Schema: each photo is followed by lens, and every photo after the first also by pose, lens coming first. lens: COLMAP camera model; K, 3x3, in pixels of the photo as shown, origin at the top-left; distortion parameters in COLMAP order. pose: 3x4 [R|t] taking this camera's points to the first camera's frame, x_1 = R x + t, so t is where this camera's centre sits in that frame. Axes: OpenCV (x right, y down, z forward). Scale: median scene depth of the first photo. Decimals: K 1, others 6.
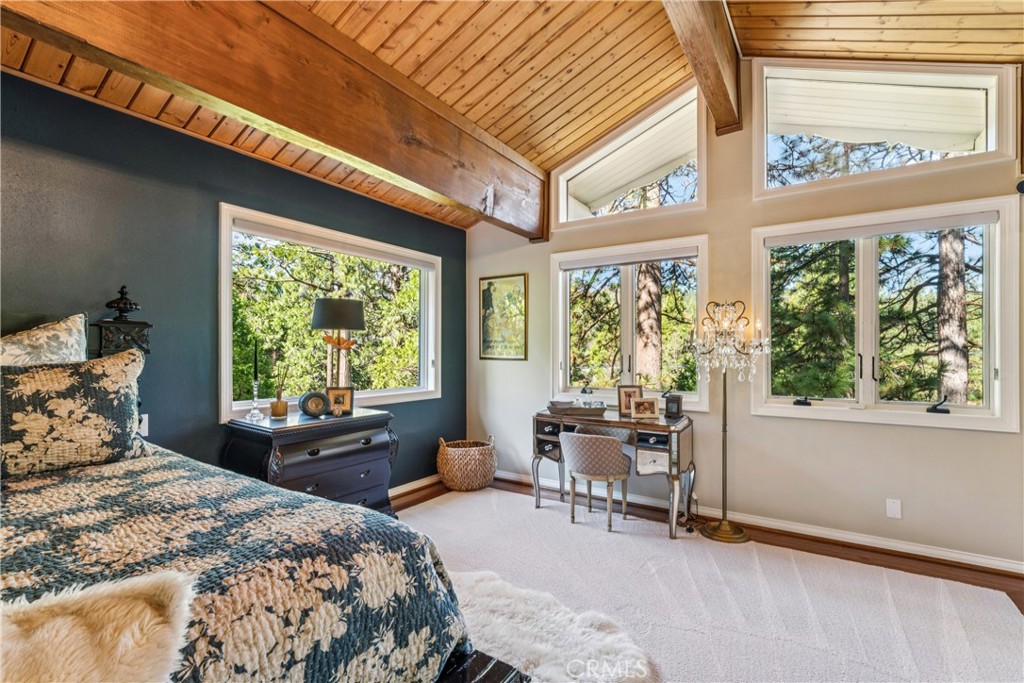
lens RADIAL K [[455.8, 0, 509.2], [0, 455.8, 346.6], [0, 0, 1]] dist [-0.000471, -0.000099]
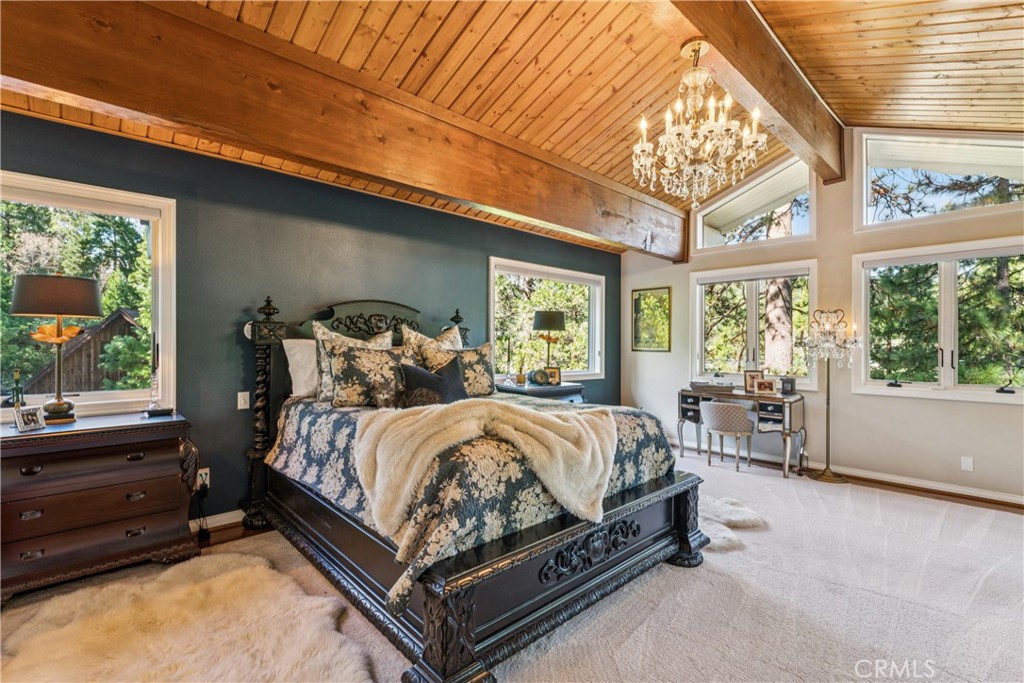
lens RADIAL K [[462.3, 0, 514.5], [0, 462.3, 339.7], [0, 0, 1]] dist [-0.002267, -0.000250]
pose [[0.973755, 0.003008, -0.227577, -0.120701], [-0.003357, 0.999994, -0.001148, -0.003377], [0.227572, 0.001882, 0.973759, -0.521812]]
